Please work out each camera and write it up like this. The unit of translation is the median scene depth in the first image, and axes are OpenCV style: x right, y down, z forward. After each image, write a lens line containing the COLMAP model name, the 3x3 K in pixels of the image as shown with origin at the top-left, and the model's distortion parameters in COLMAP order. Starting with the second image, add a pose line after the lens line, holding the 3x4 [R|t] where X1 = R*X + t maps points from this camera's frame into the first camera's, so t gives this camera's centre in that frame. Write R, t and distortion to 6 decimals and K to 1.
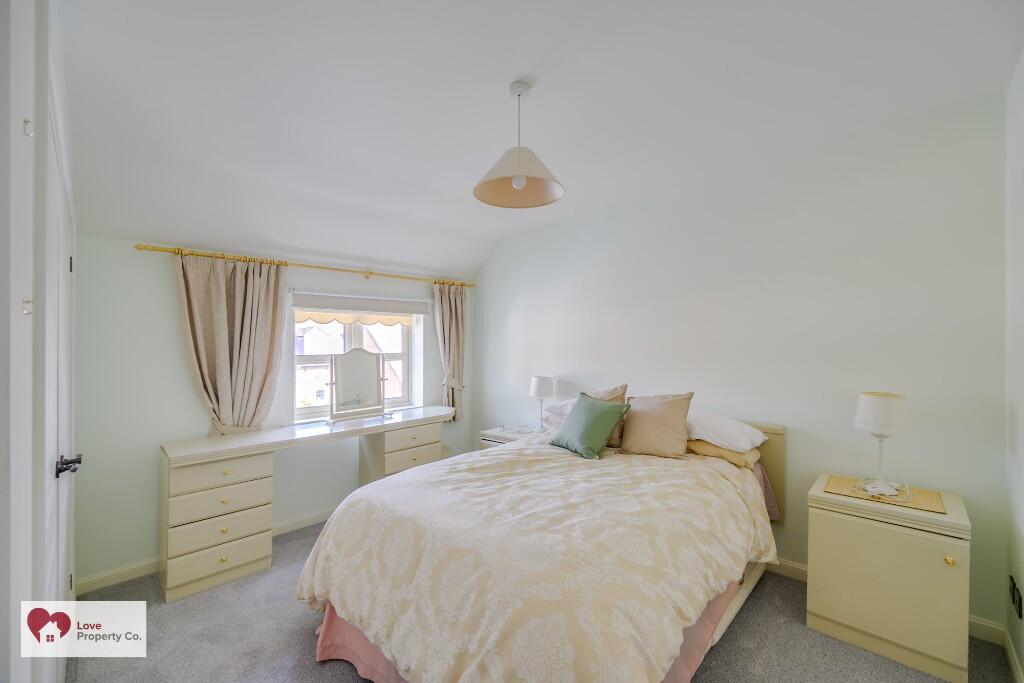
lens RADIAL K [[405.0, 0, 520.8], [0, 405.0, 339.9], [0, 0, 1]] dist [0.000971, 0.000104]
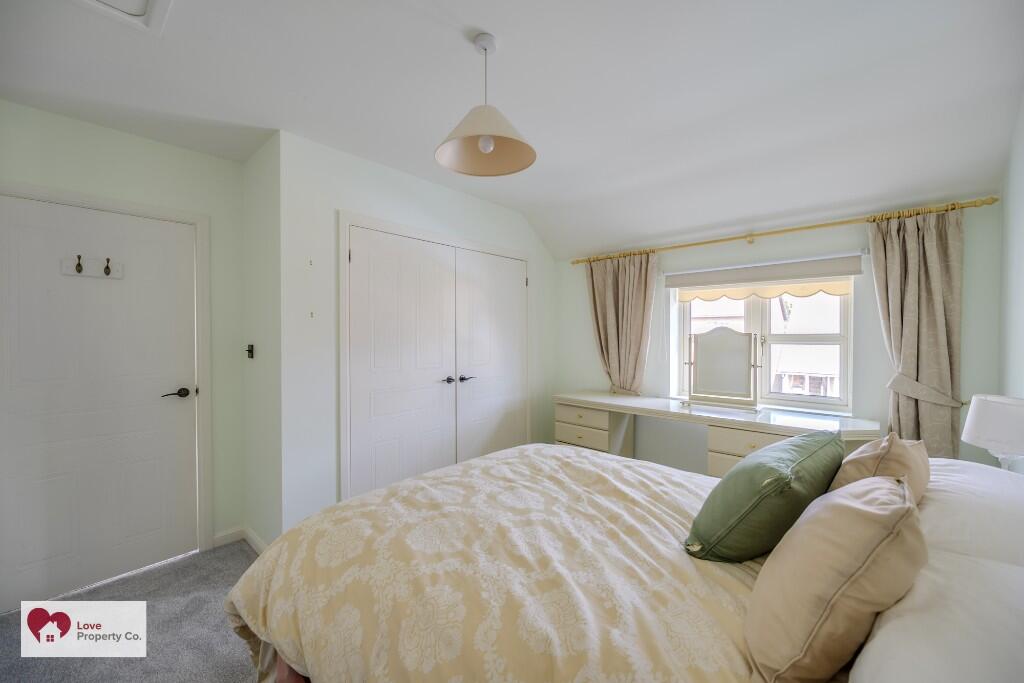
lens RADIAL K [[405.0, 0, 520.8], [0, 405.0, 339.9], [0, 0, 1]] dist [0.000971, 0.000104]
pose [[0.039549, 0.036909, -0.998536, 0.658837], [0.018693, 0.999115, 0.037671, 0.009166], [0.999043, -0.020155, 0.038824, 0.757045]]
